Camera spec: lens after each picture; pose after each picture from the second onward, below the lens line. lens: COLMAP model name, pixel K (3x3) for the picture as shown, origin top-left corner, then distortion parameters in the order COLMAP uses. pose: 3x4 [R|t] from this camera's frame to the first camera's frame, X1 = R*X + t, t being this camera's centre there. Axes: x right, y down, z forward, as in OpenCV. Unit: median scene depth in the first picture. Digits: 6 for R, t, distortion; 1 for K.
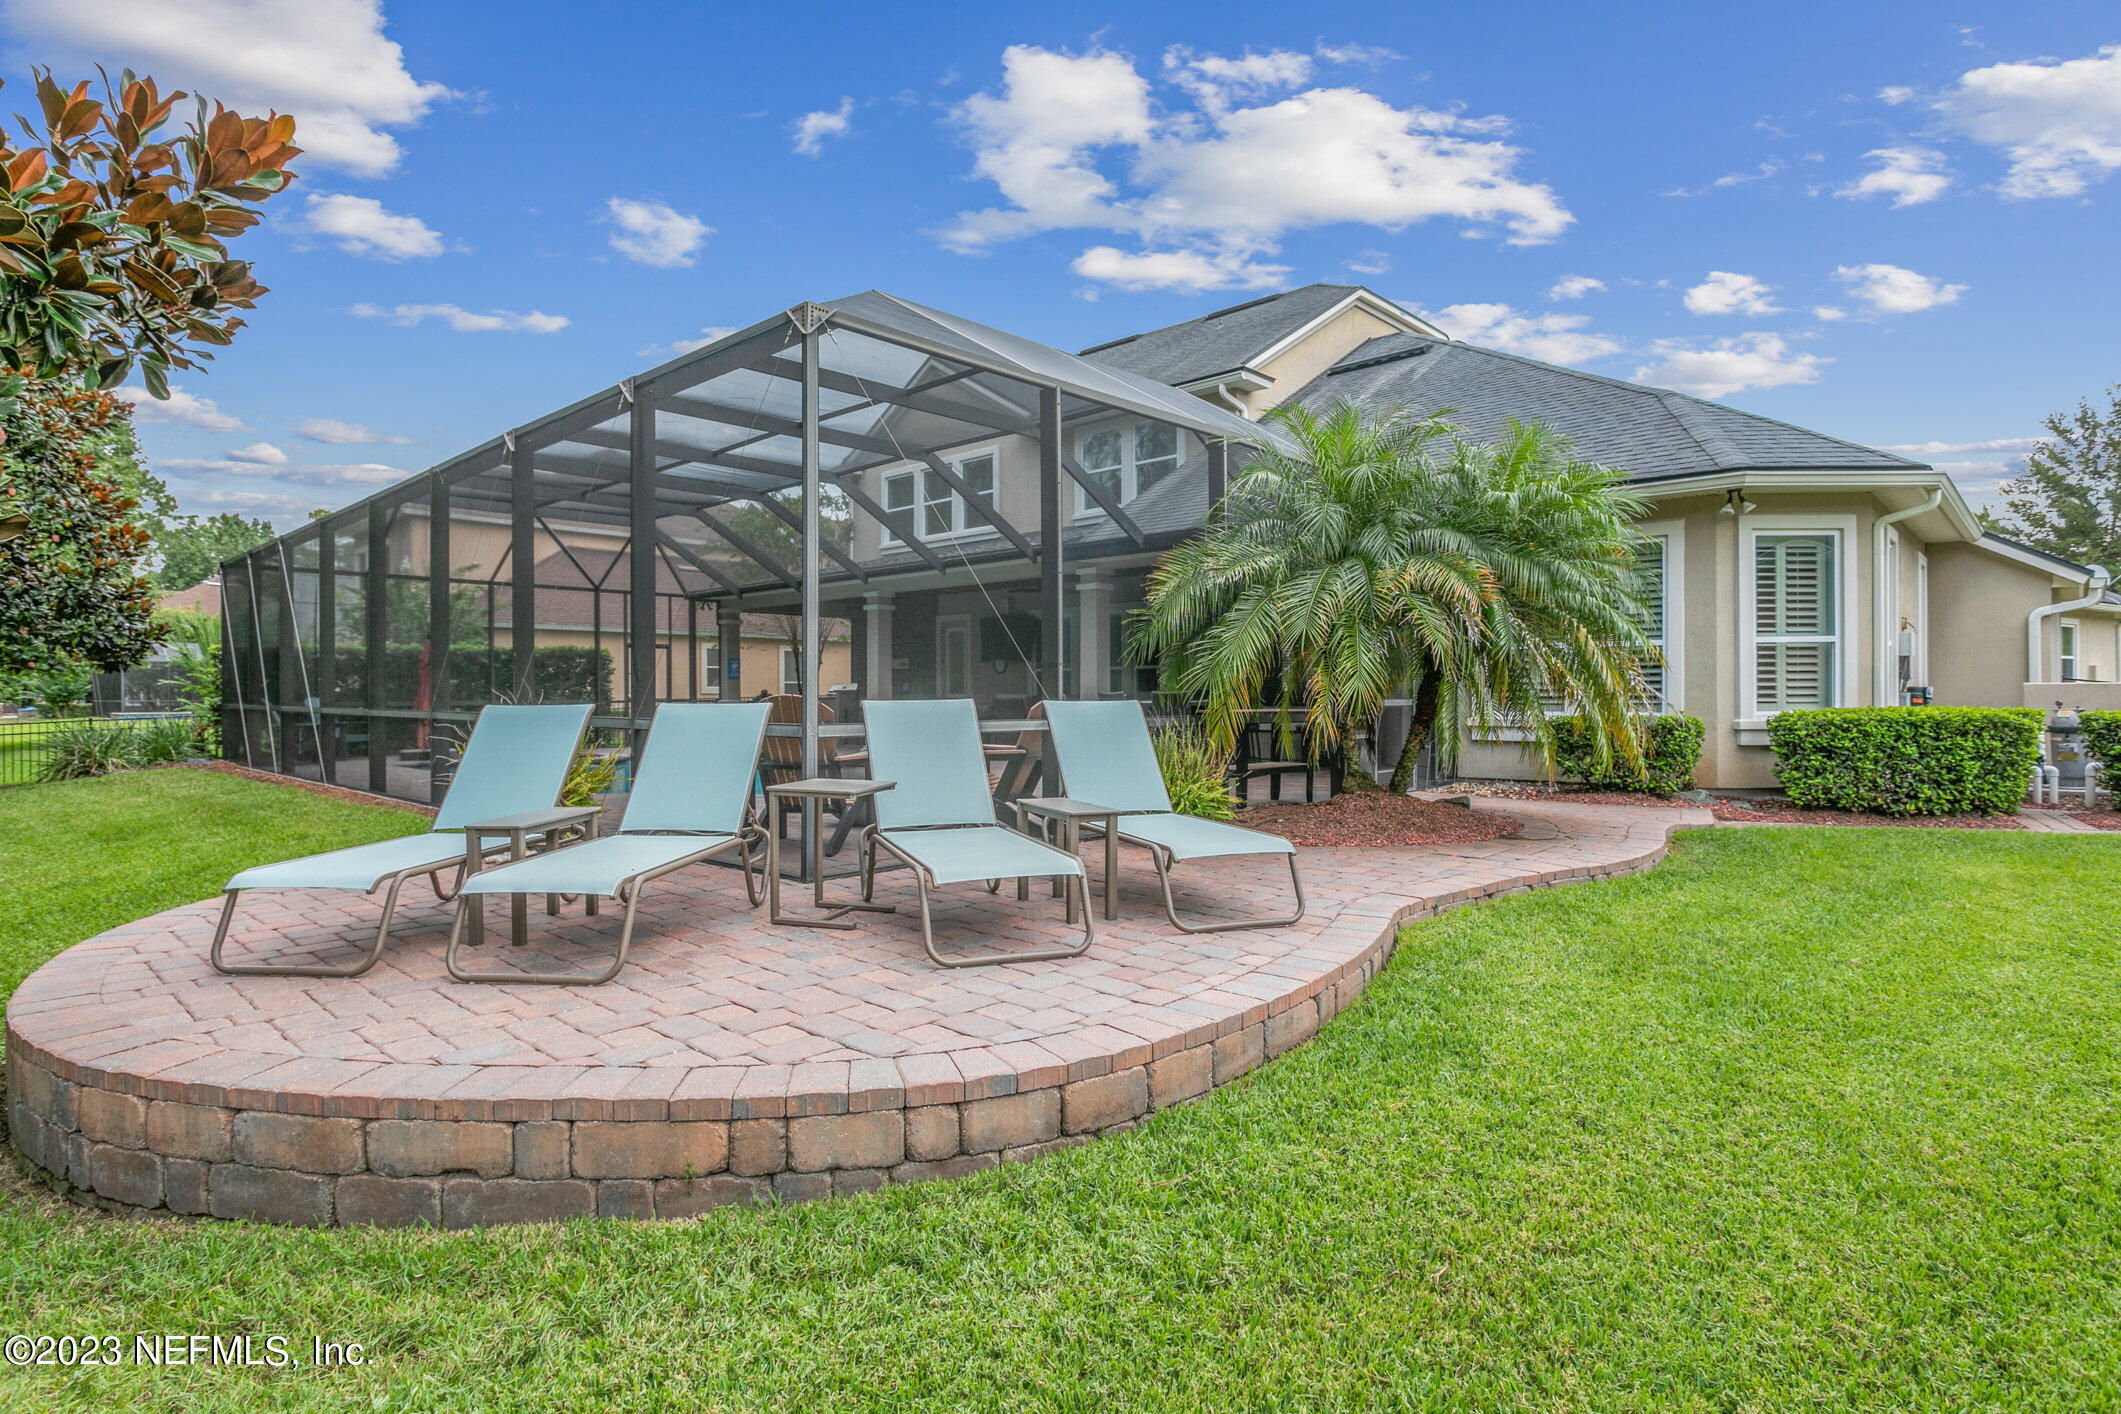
lens RADIAL K [[1131.0, 0, 1060.5], [0, 1131.0, 707.0], [0, 0, 1]] dist [-0.002511, -0.000259]
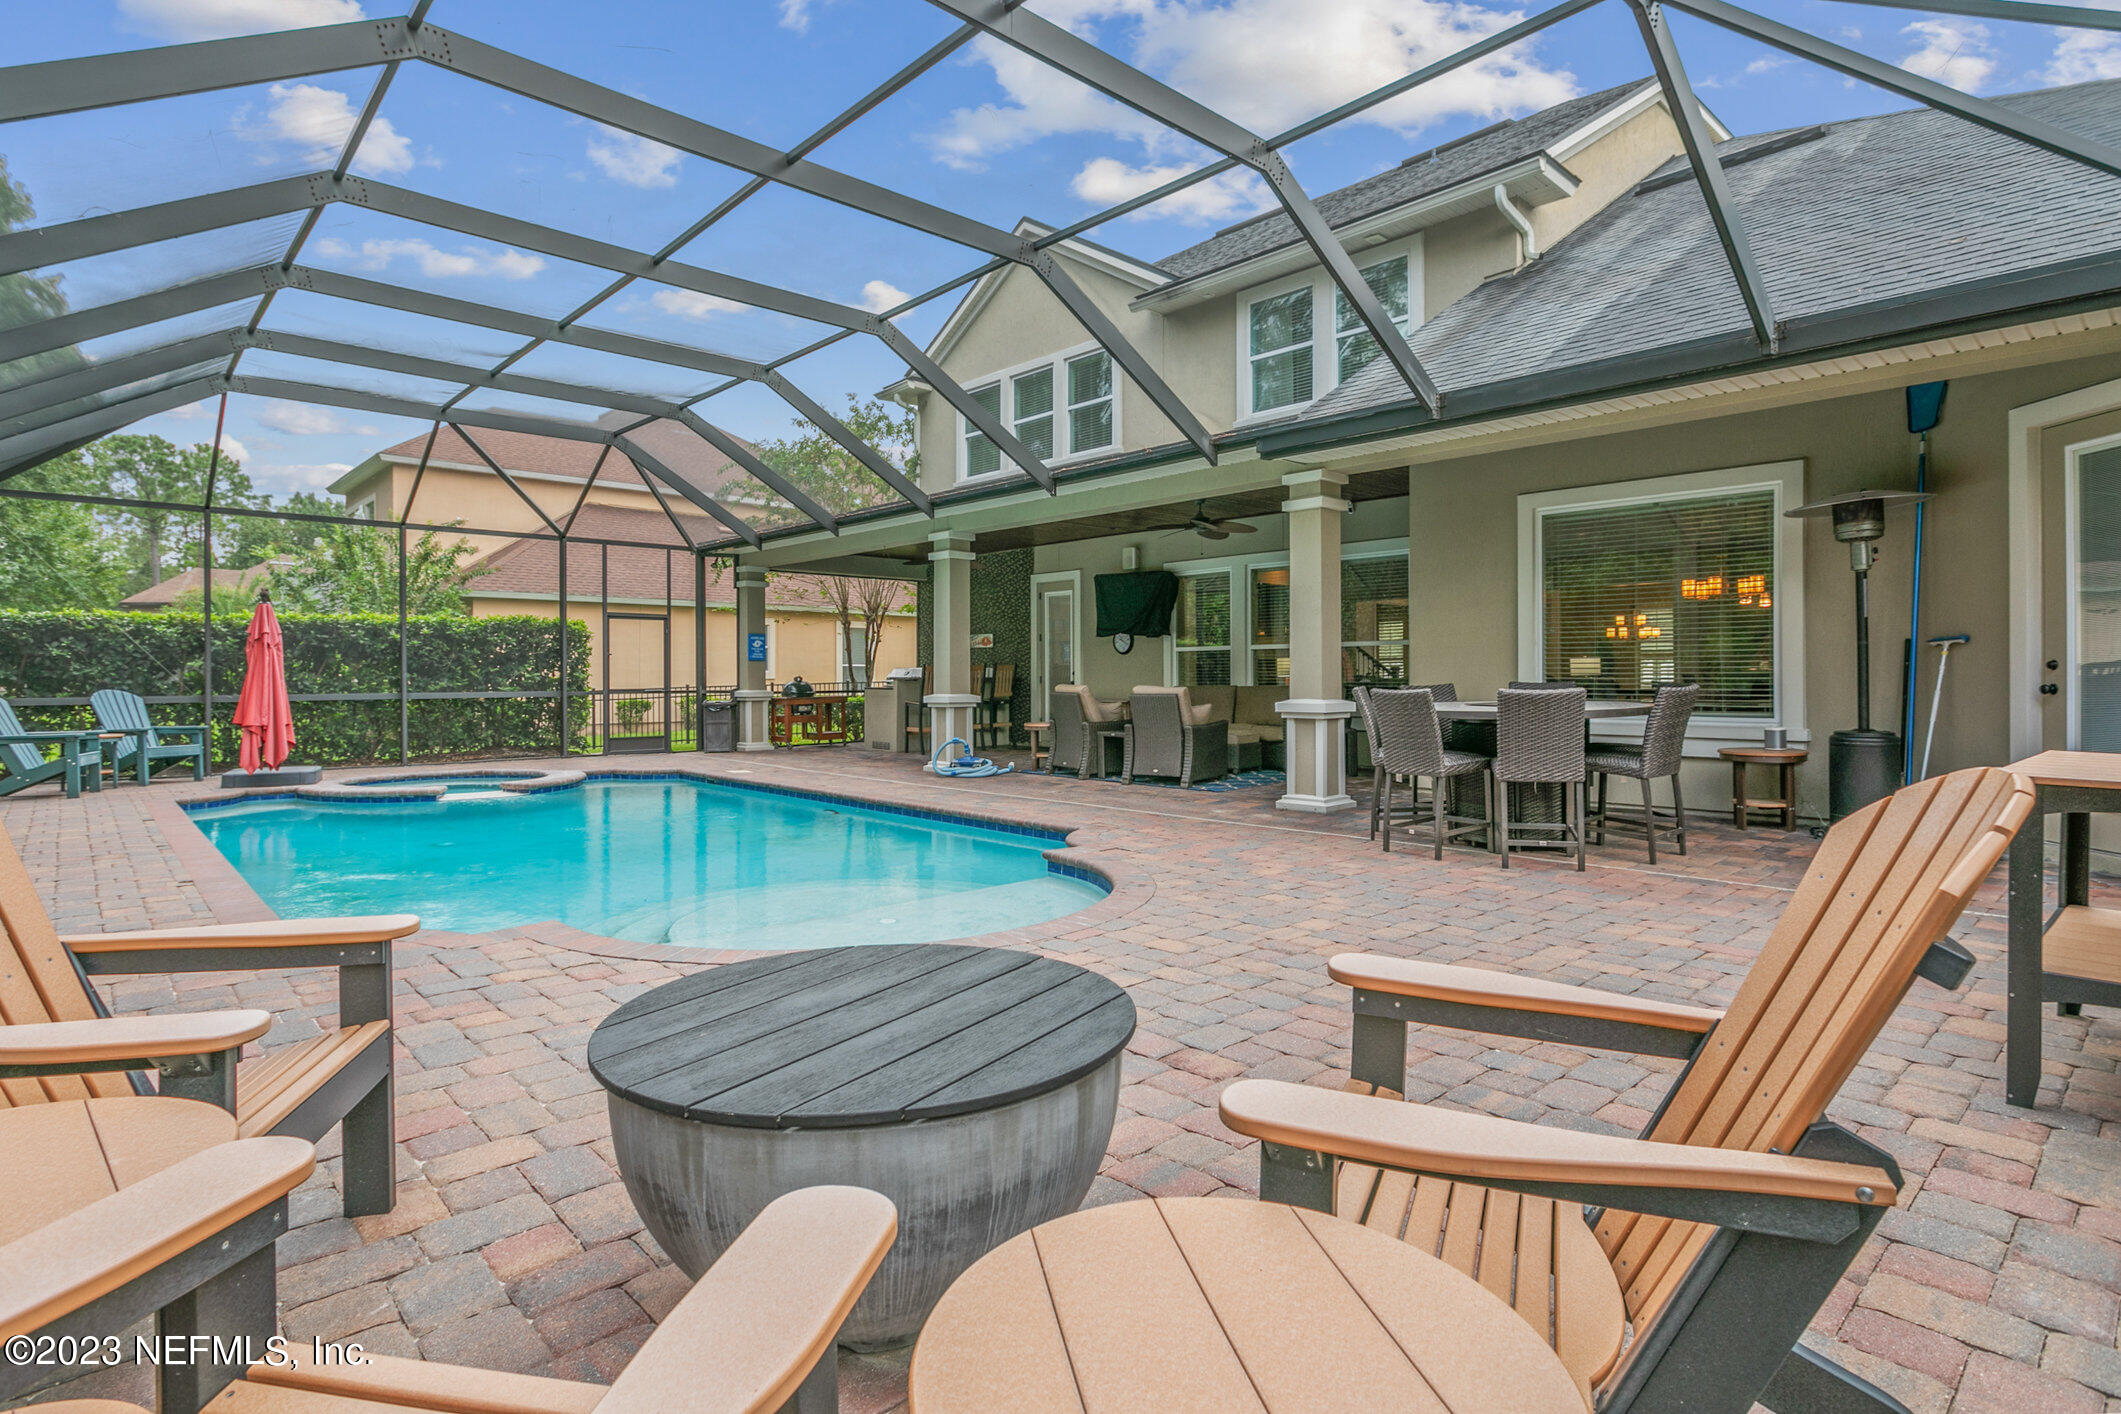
lens RADIAL K [[1085.8, 0, 1069.4], [0, 1085.8, 677.7], [0, 0, 1]] dist [0.001427, 0.000463]
pose [[0.998442, -0.001766, -0.055776, -0.048008], [0.001415, 0.999979, -0.006332, -0.009983], [0.055786, 0.006243, 0.998423, 0.314922]]
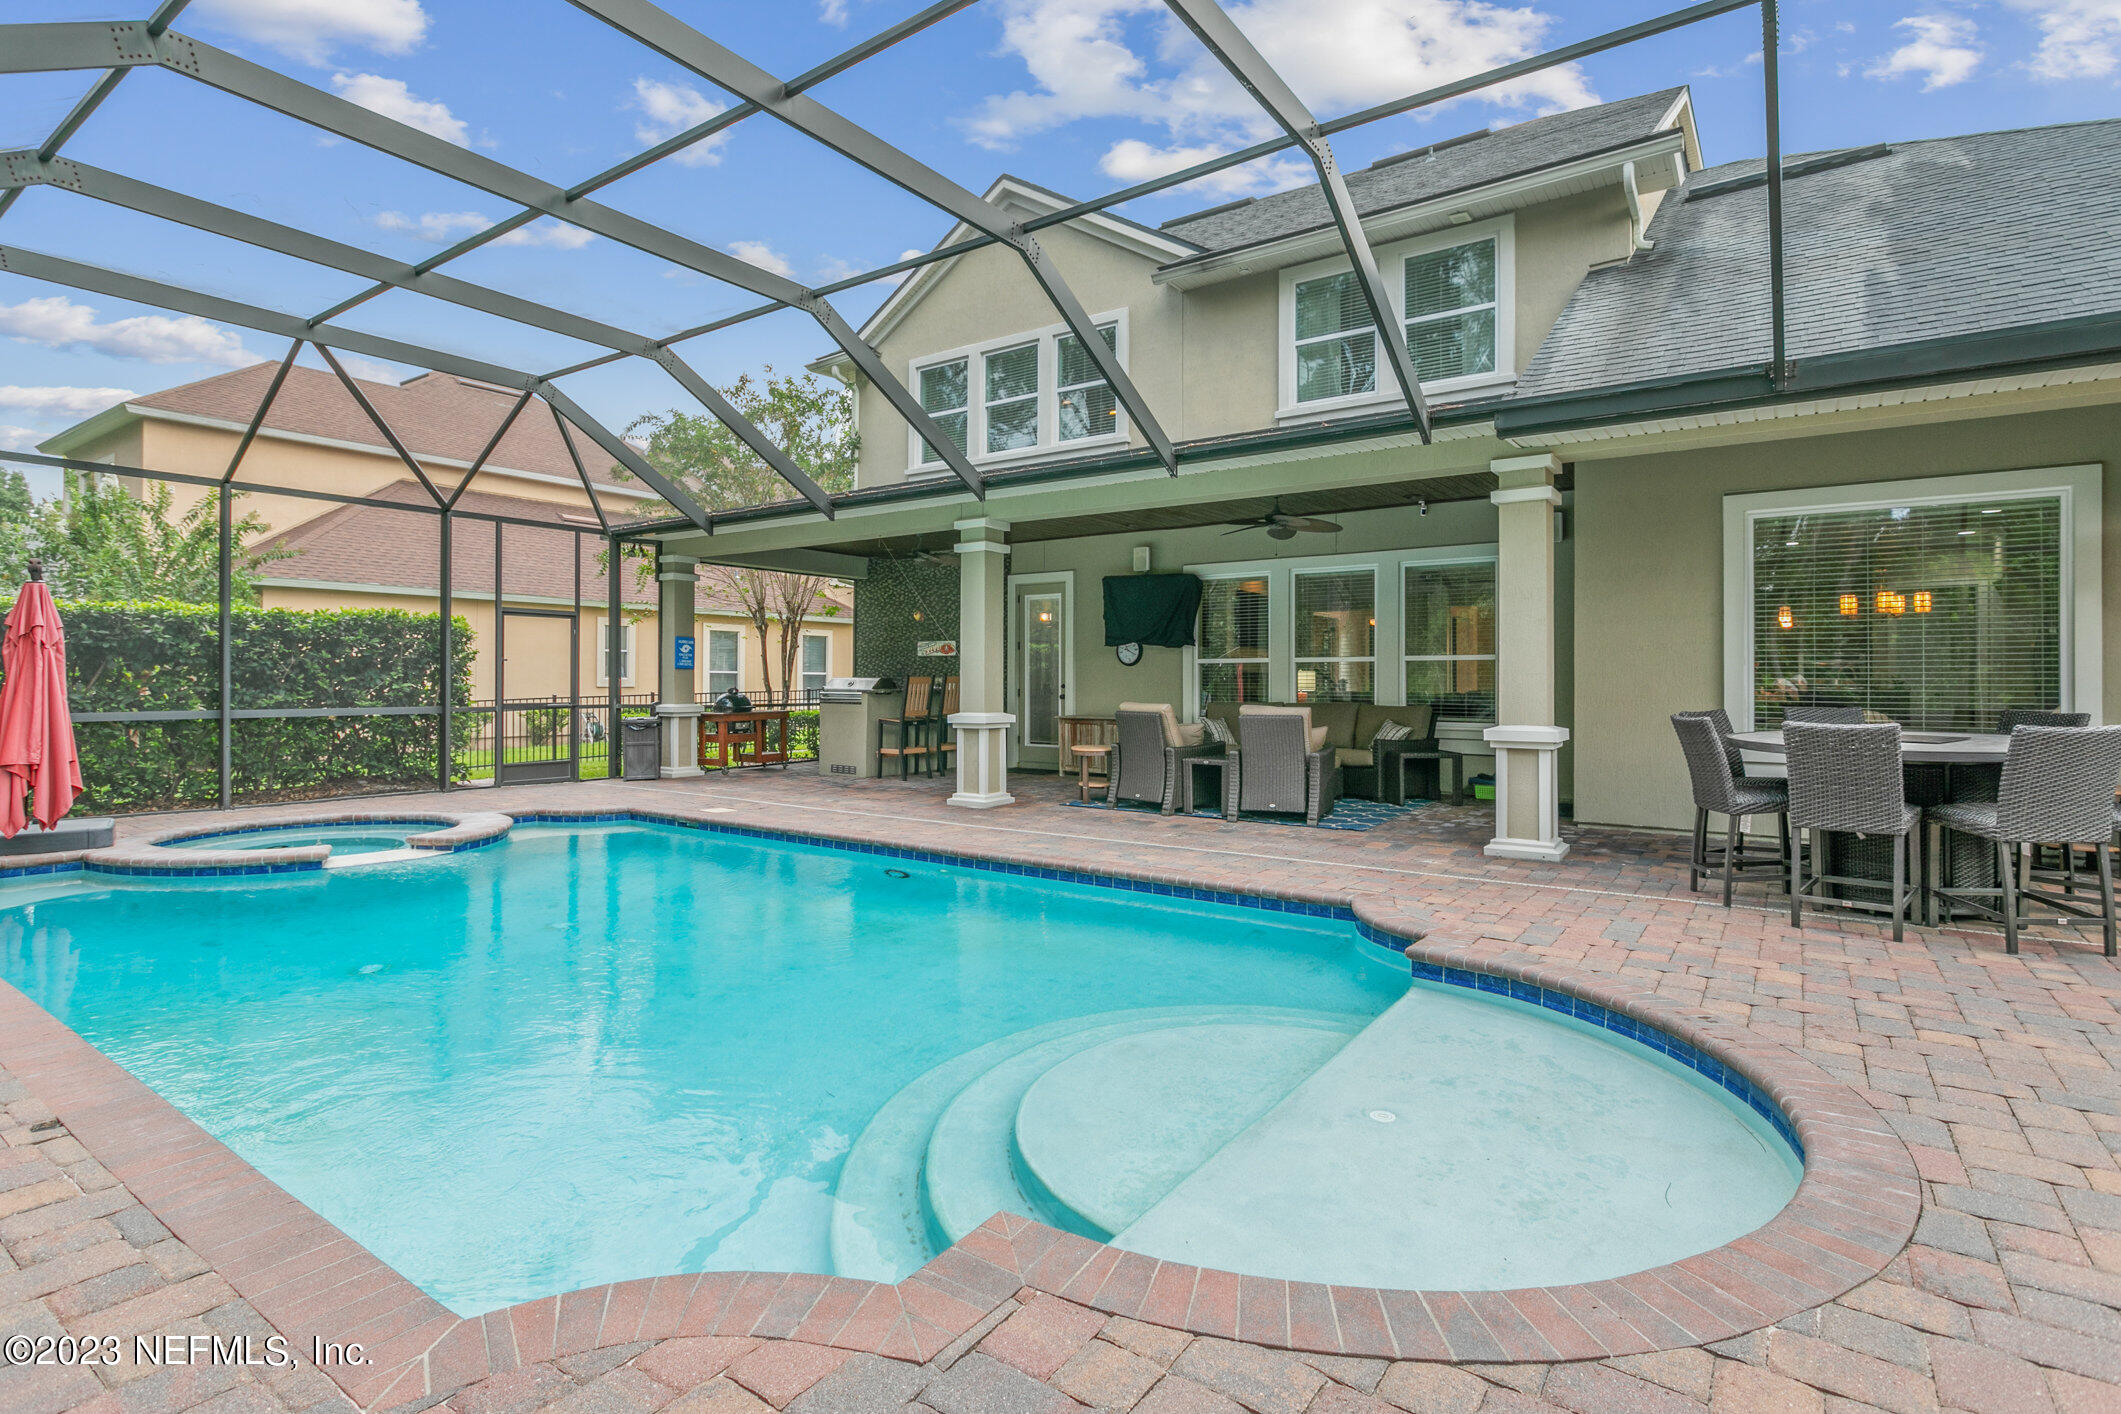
lens RADIAL K [[1037.7, 0, 1070.0], [0, 1037.7, 676.6], [0, 0, 1]] dist [0.001767, 0.000314]
pose [[0.988194, 0.004842, 0.153132, -0.173474], [-0.002939, 0.999916, -0.012652, -0.015236], [-0.153180, 0.012053, 0.988125, 0.422712]]
